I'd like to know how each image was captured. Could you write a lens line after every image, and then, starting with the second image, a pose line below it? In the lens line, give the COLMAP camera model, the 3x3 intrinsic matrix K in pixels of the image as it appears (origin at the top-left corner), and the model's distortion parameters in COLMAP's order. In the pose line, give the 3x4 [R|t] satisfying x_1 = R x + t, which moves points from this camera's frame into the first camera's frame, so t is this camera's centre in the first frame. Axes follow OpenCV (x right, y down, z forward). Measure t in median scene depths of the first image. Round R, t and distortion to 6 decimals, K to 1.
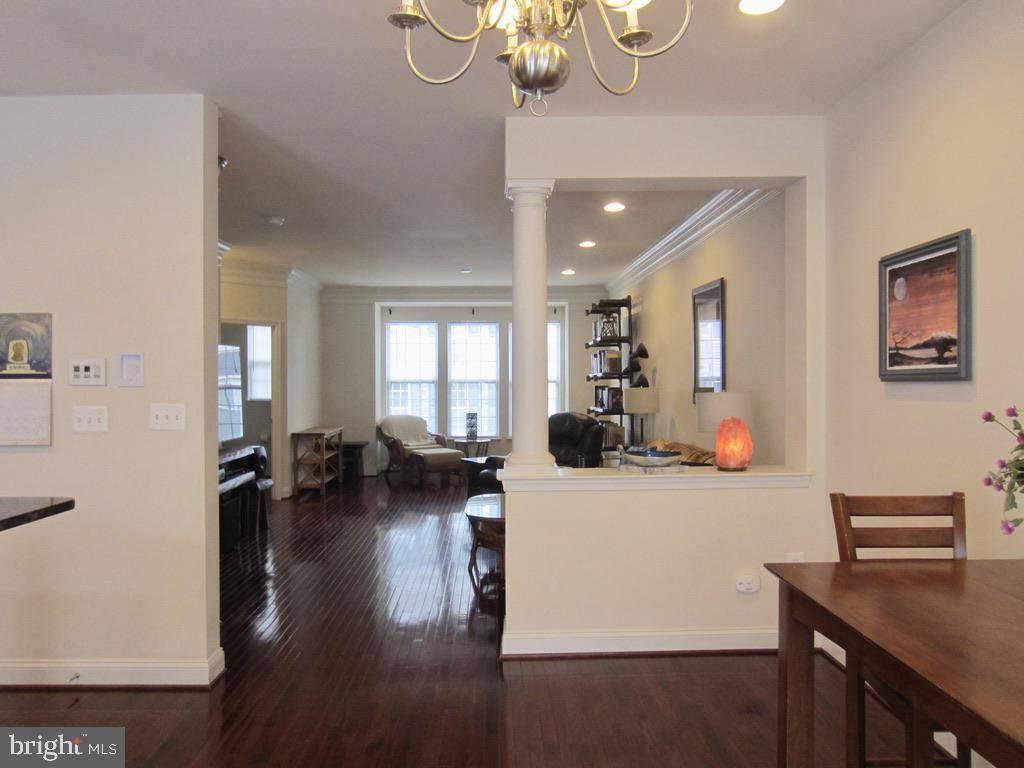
lens RADIAL K [[735.0, 0, 511.9], [0, 735.0, 388.4], [0, 0, 1]] dist [-0.014249, -0.004476]
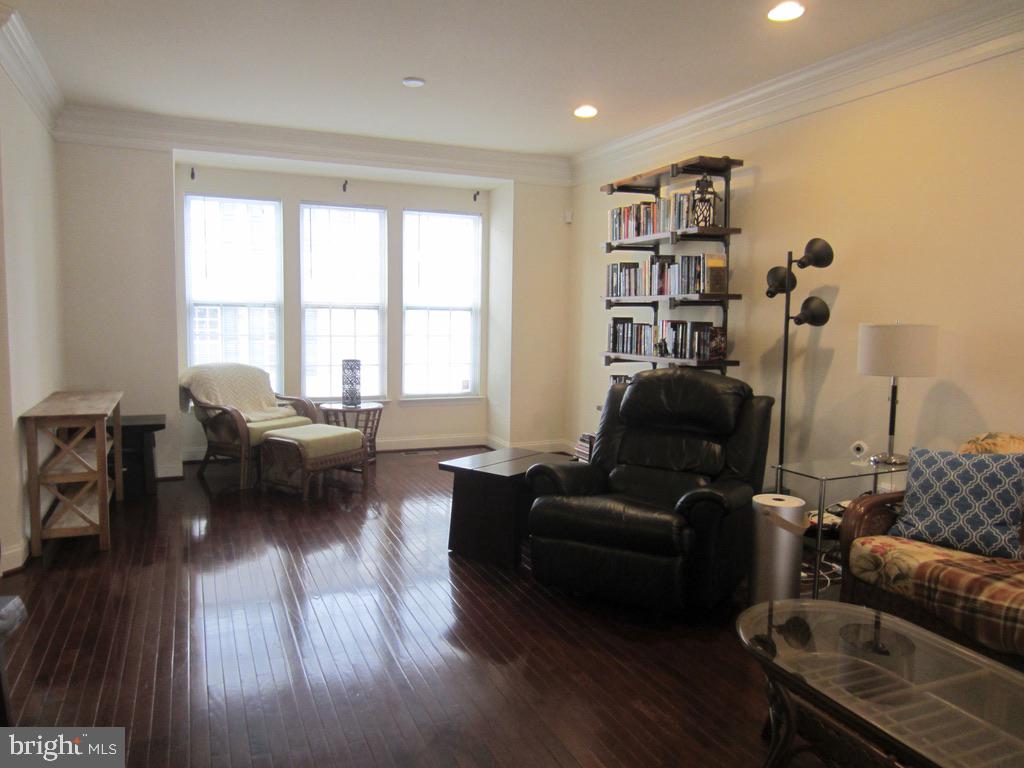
lens RADIAL K [[736.2, 0, 514.1], [0, 736.2, 387.4], [0, 0, 1]] dist [-0.024289, 0.007043]
pose [[0.928323, -0.015808, 0.371439, -0.156263], [-0.018135, 0.995981, 0.087714, 0.001807], [-0.371332, -0.088163, 0.924305, 0.413842]]
